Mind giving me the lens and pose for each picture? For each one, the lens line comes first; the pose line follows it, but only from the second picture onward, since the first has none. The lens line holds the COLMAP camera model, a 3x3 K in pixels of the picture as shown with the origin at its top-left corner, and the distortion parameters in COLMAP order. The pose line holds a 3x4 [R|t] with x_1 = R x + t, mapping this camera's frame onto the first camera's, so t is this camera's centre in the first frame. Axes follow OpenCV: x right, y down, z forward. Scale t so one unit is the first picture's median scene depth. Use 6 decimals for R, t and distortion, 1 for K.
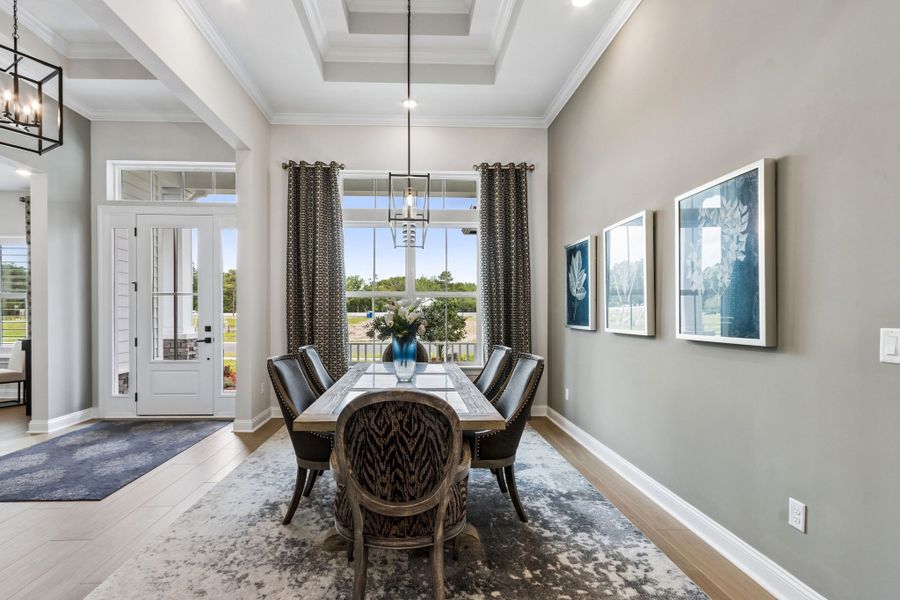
lens RADIAL K [[432.8, 0, 450.2], [0, 432.8, 307.1], [0, 0, 1]] dist [0.003714, 0.000552]
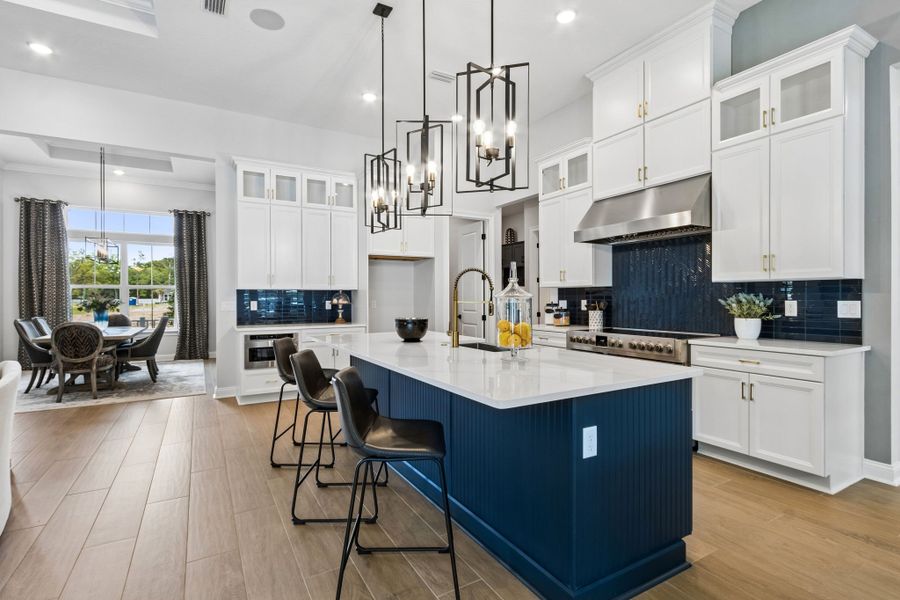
lens RADIAL K [[432.8, 0, 452.4], [0, 432.8, 297.7], [0, 0, 1]] dist [0.003714, 0.000552]
pose [[0.902247, -0.000348, 0.431220, 0.325679], [-0.003961, 0.999951, 0.009095, -0.009183], [-0.431202, -0.009914, 0.902201, -0.999776]]
